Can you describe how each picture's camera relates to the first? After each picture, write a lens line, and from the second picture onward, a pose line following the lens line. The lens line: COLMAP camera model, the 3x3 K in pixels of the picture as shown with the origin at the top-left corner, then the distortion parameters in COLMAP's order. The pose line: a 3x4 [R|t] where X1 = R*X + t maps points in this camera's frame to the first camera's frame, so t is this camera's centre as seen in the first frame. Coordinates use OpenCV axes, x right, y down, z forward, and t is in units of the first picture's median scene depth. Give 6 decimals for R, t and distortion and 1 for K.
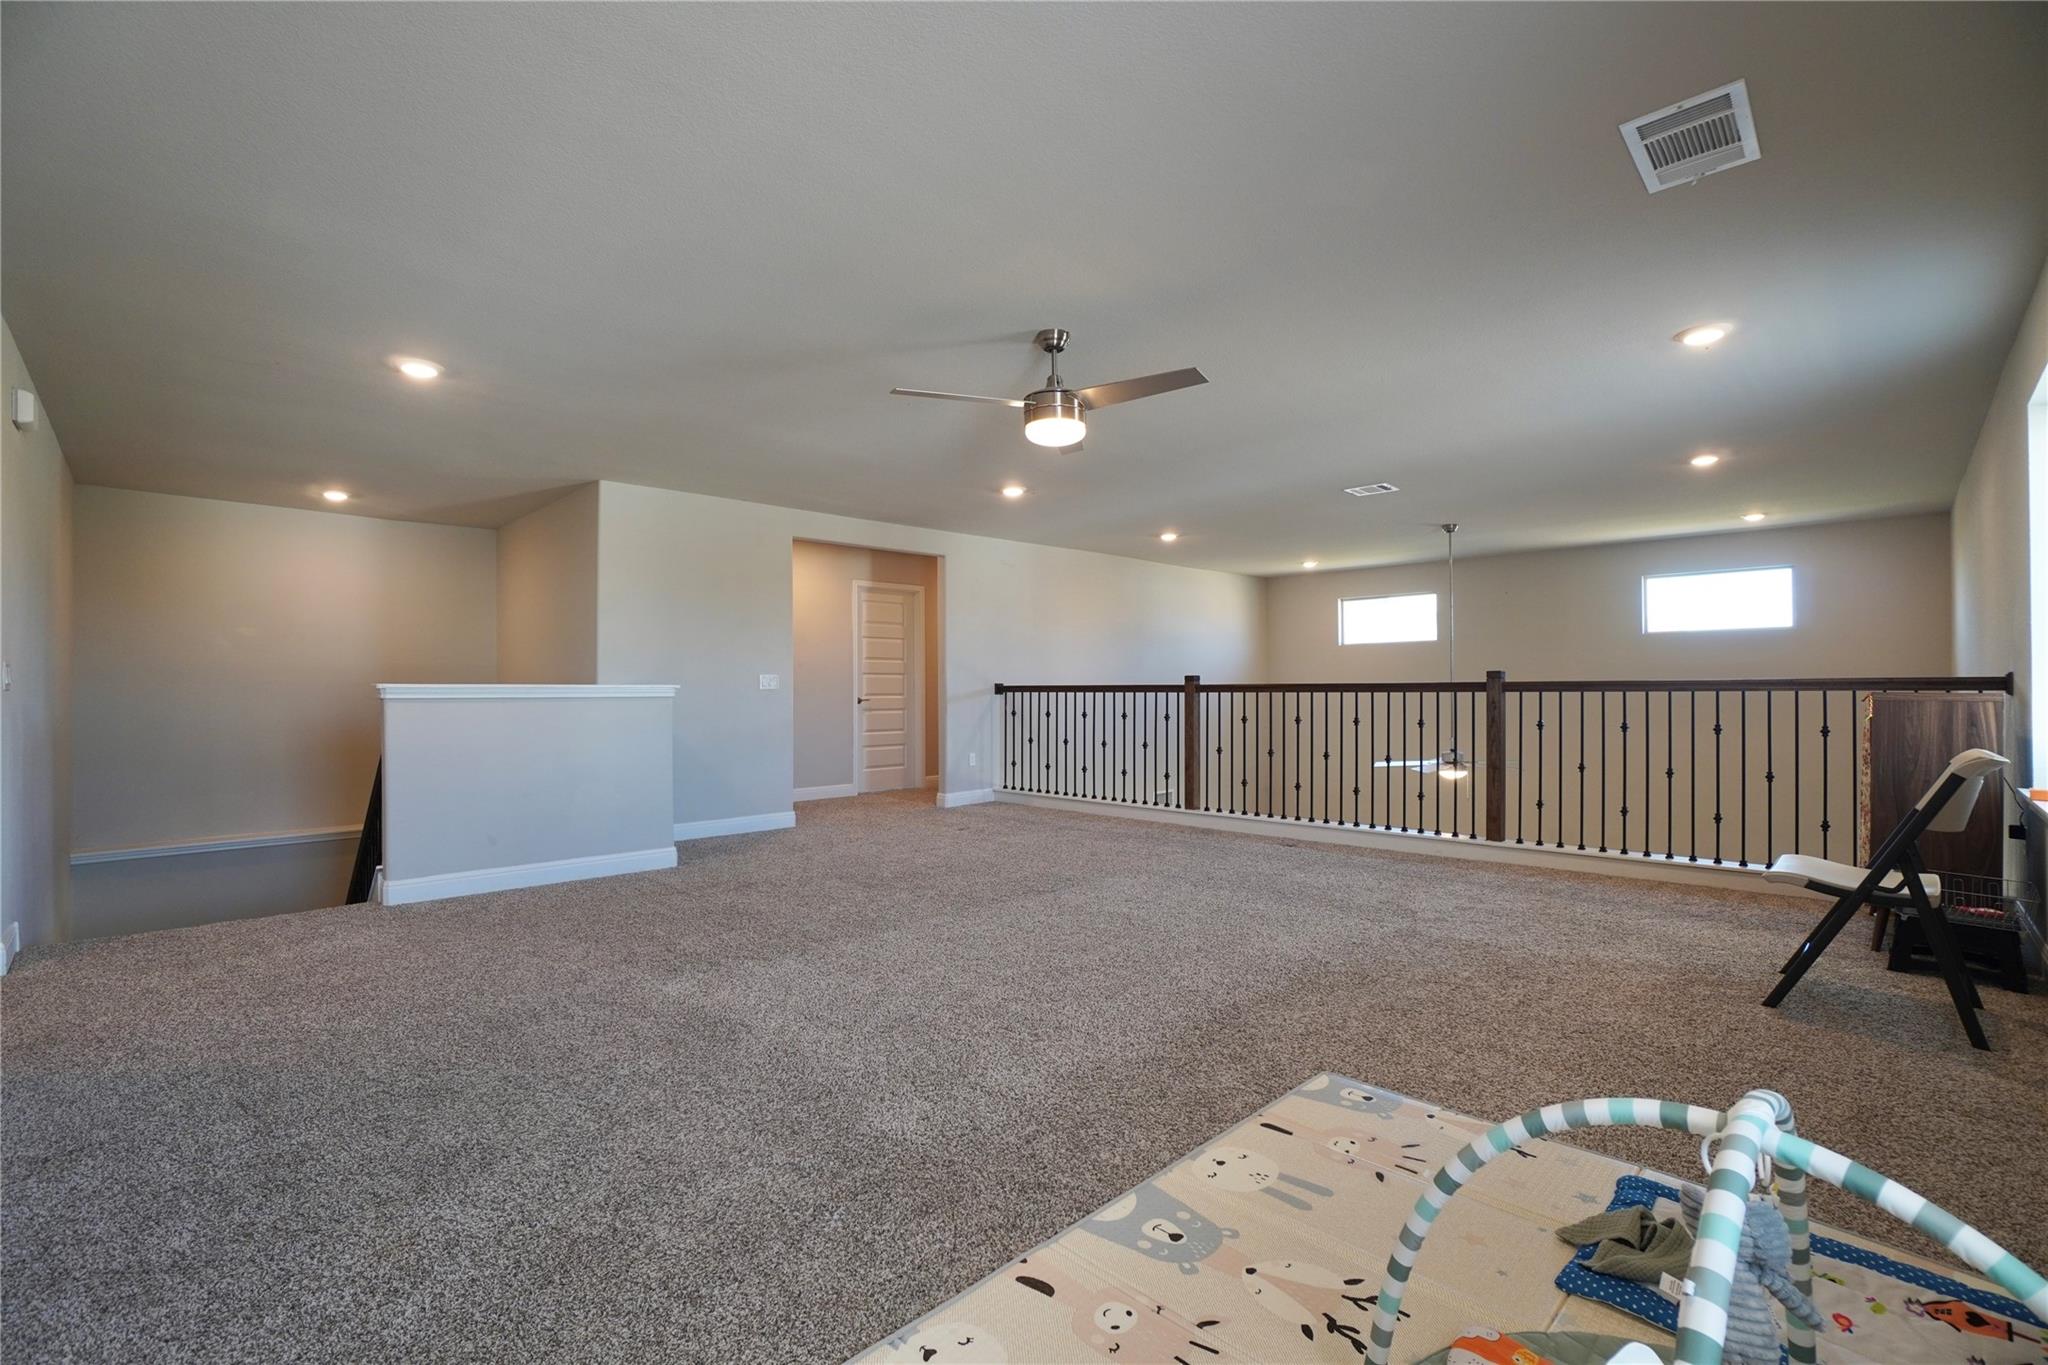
lens RADIAL K [[903.5, 0, 1024.0], [0, 903.5, 682.5], [0, 0, 1]] dist [-0.053485, 0.016632]
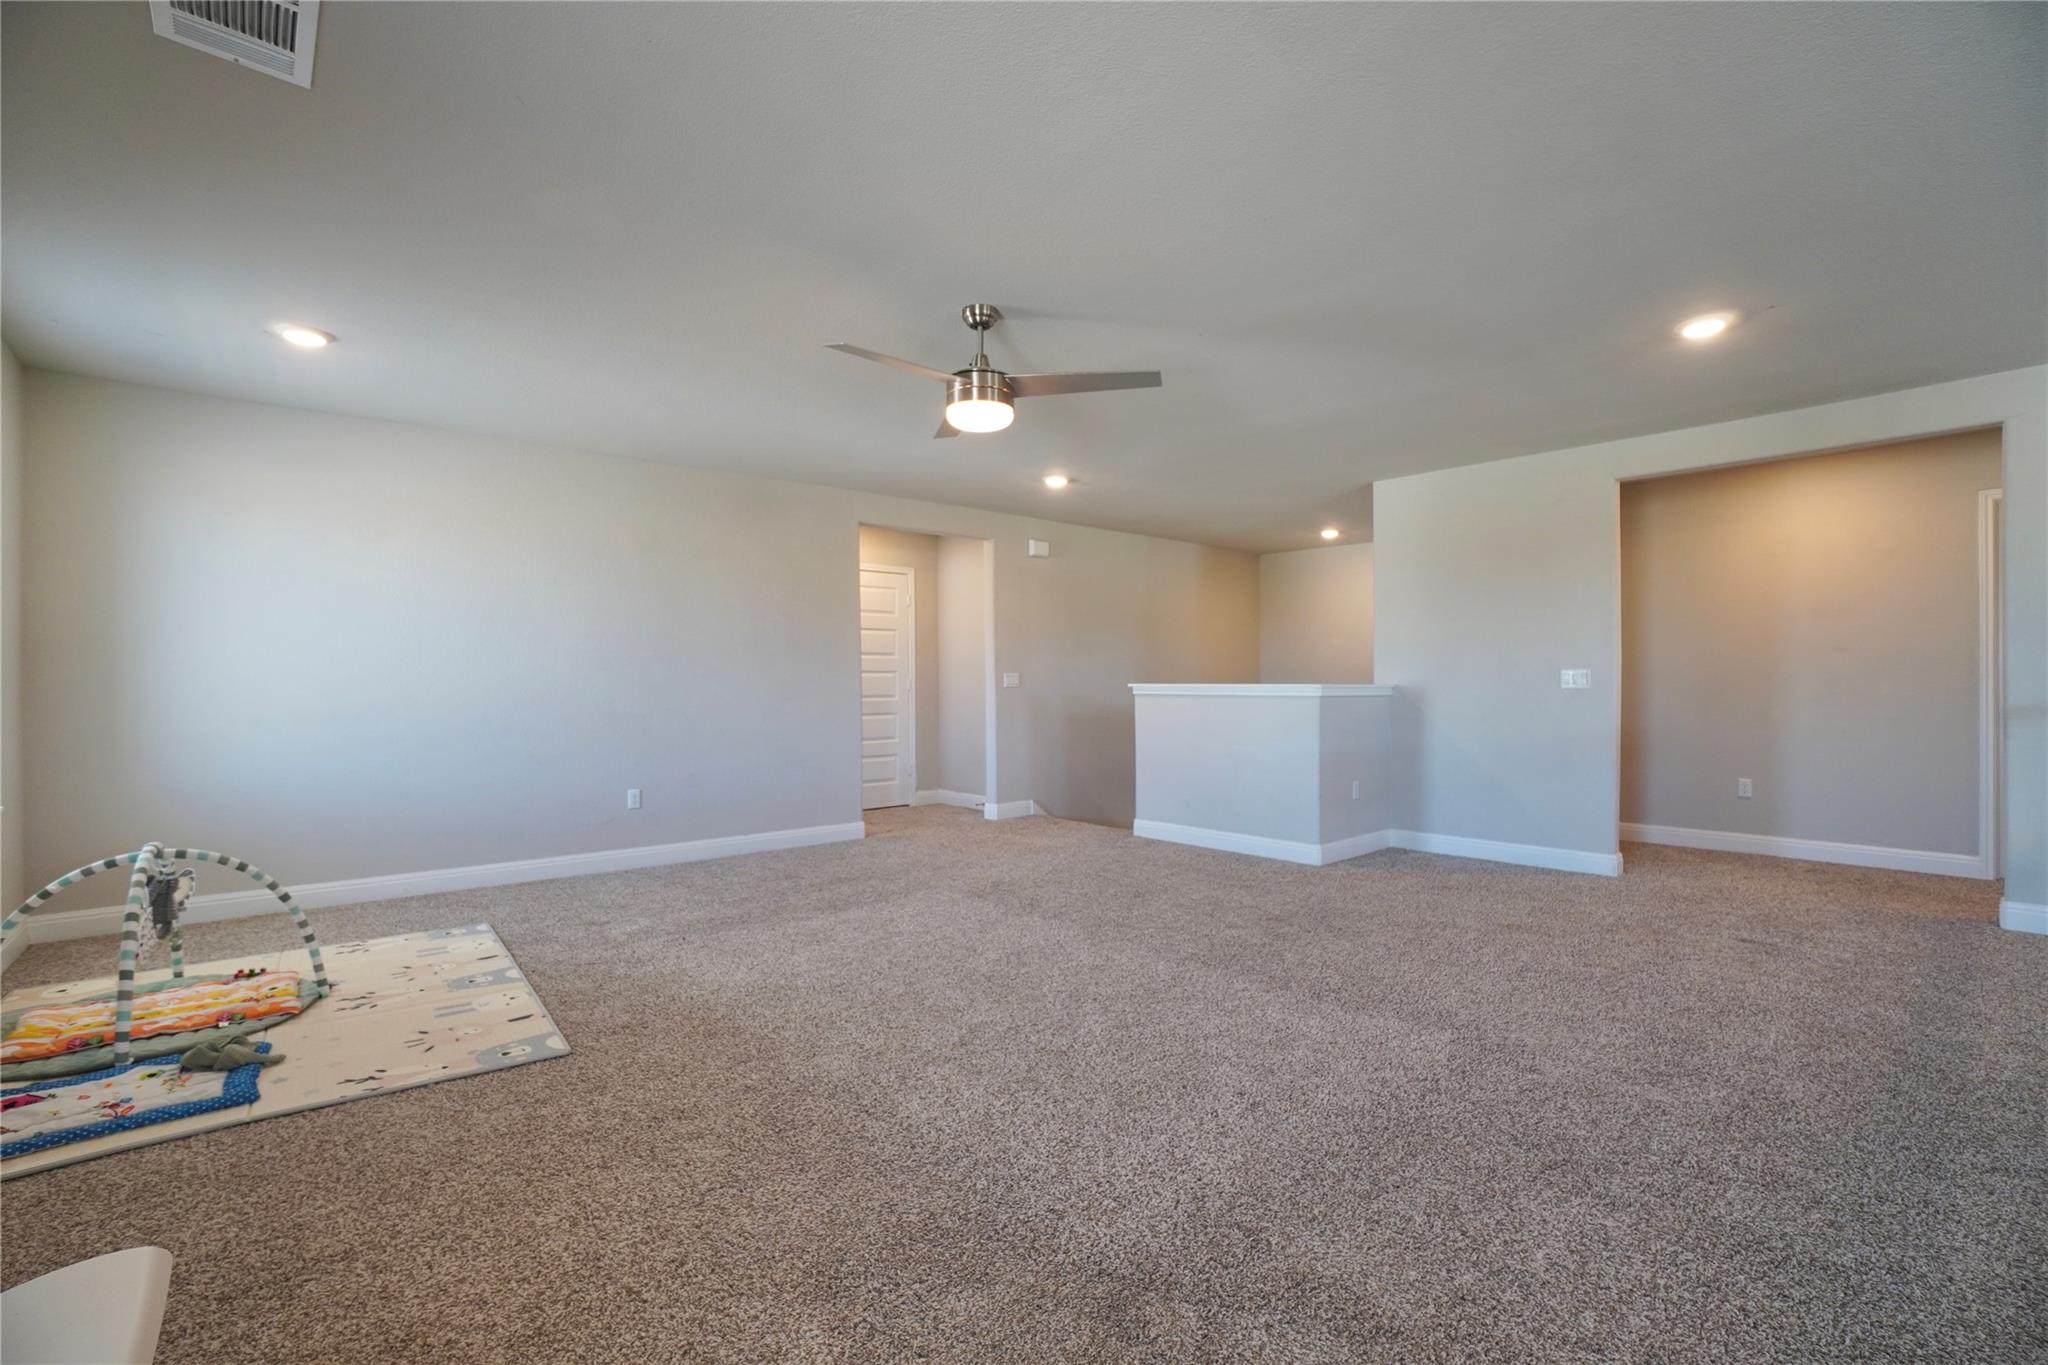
lens RADIAL K [[903.5, 0, 1024.0], [0, 903.5, 682.5], [0, 0, 1]] dist [-0.053485, 0.016632]
pose [[-0.107464, 0.000289, -0.994209, 1.459472], [0.009534, 0.999954, -0.000740, -0.004224], [0.994163, -0.009559, -0.107461, 1.804666]]
